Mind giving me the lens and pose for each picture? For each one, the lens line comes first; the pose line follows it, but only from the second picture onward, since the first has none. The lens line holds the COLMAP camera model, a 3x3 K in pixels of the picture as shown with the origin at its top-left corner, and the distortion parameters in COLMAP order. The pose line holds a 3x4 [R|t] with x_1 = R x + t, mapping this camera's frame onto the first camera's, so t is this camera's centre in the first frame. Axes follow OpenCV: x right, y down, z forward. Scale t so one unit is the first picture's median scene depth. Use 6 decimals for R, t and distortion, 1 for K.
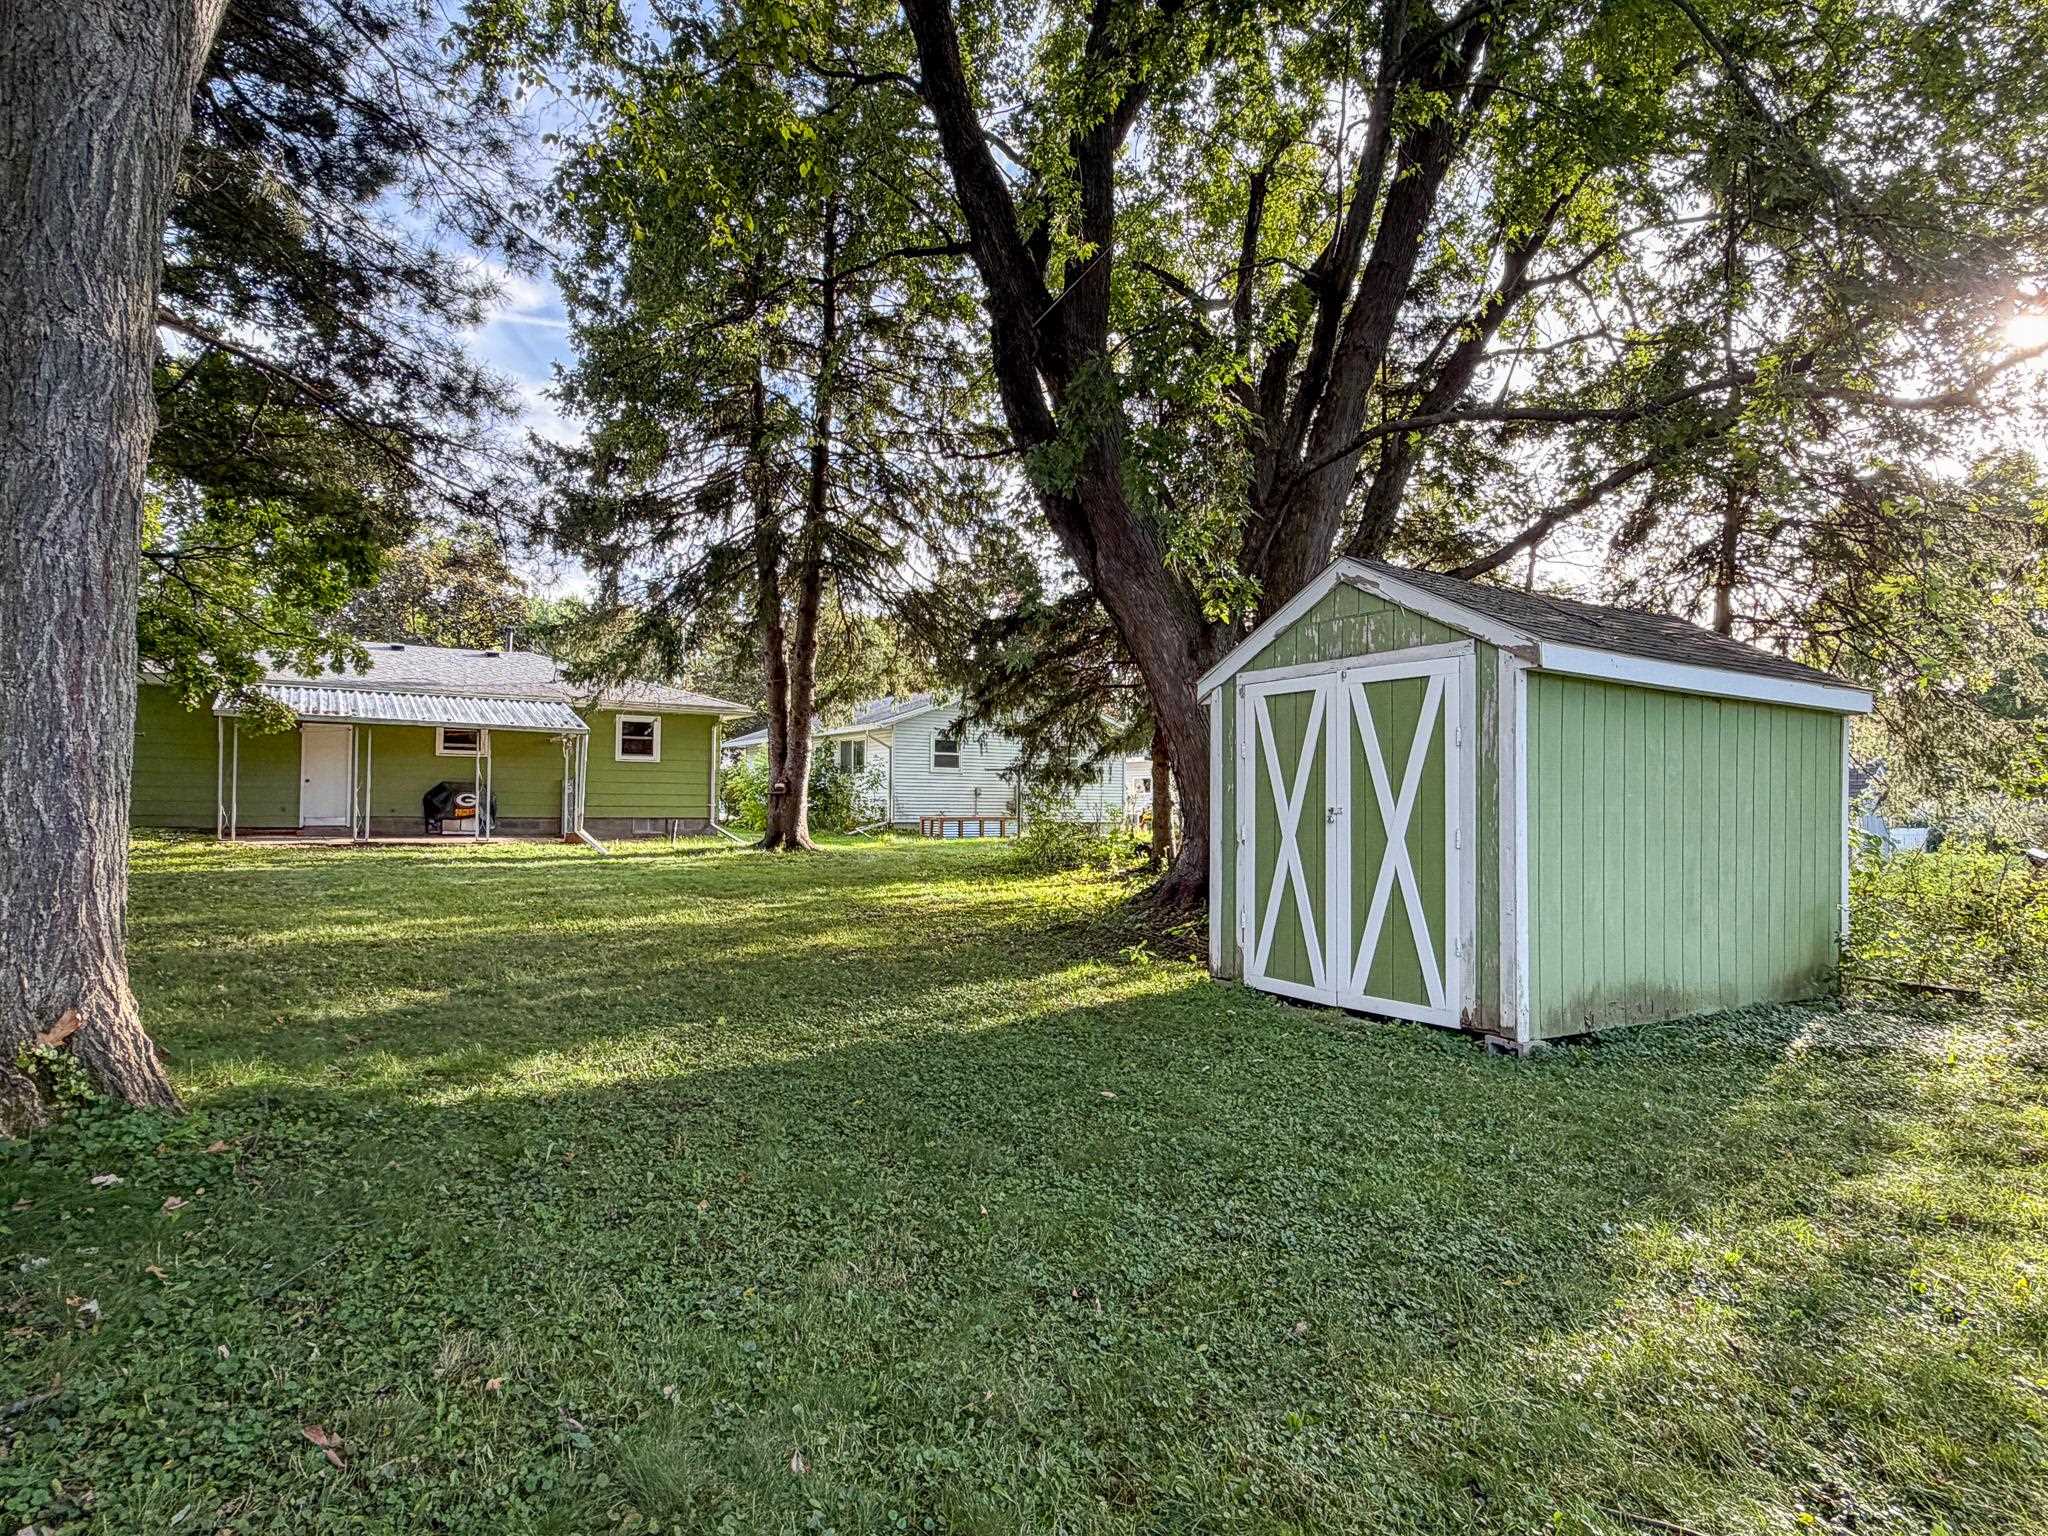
lens RADIAL K [[1136.6, 0, 1031.0], [0, 1136.6, 772.7], [0, 0, 1]] dist [-0.002134, 0.003129]
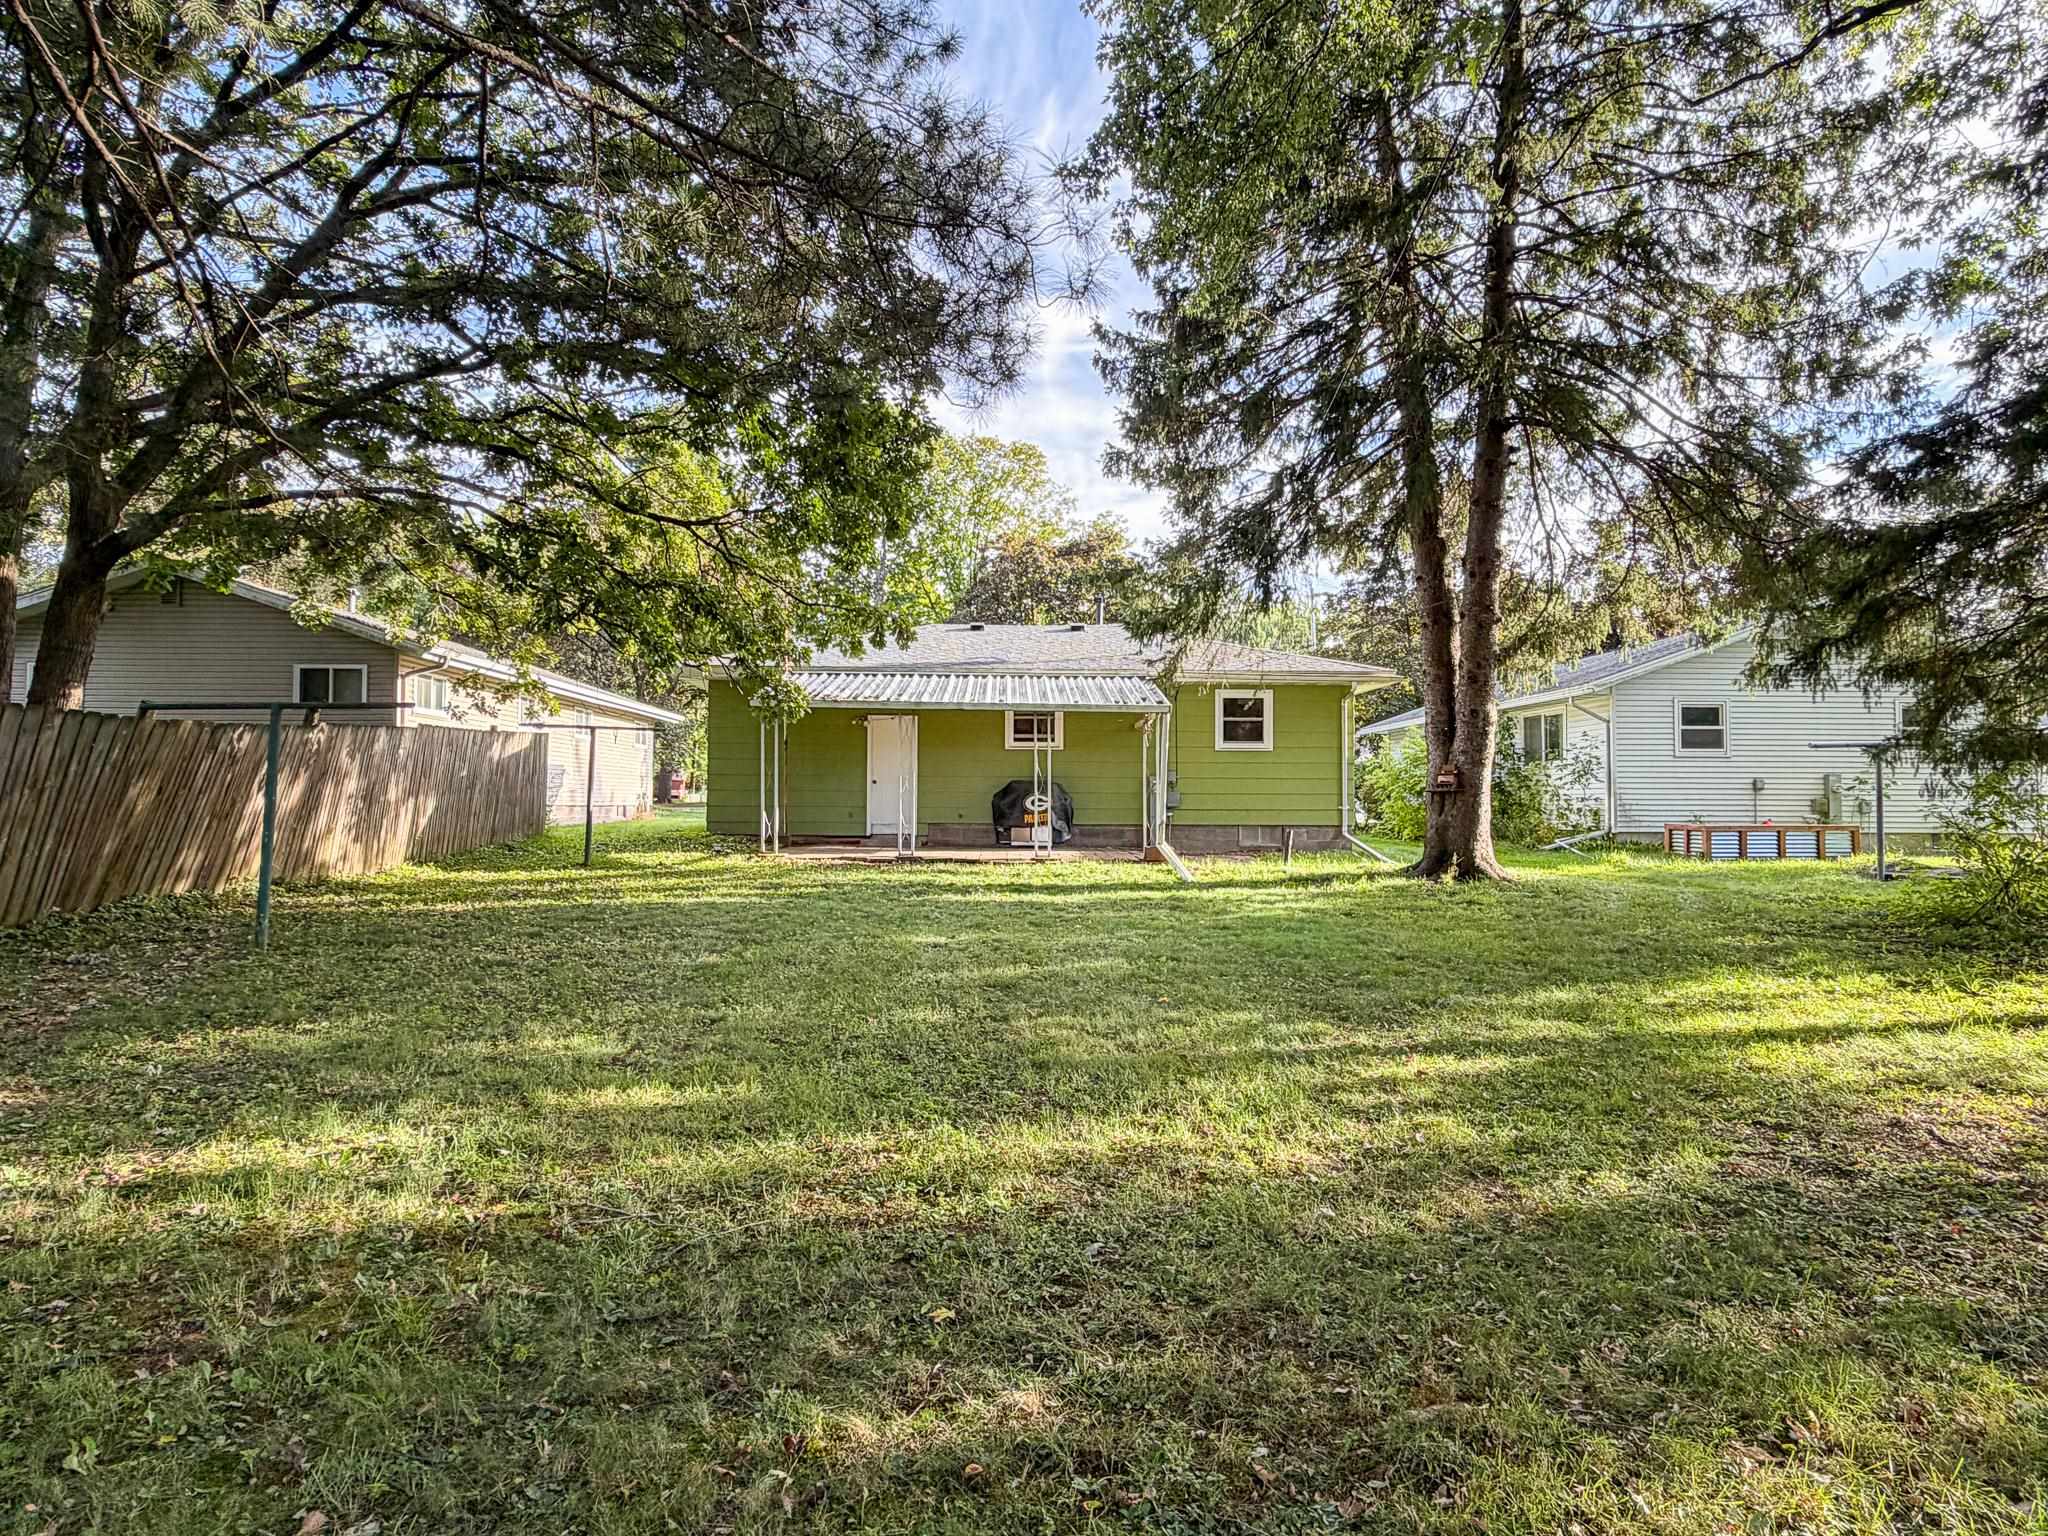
lens RADIAL K [[1136.6, 0, 1012.3], [0, 1136.6, 772.4], [0, 0, 1]] dist [-0.002134, 0.003129]
pose [[0.845053, -0.018884, -0.534349, -0.087257], [0.019214, 0.999803, -0.004946, 0.006588], [0.534337, -0.006087, 0.845249, 0.334108]]
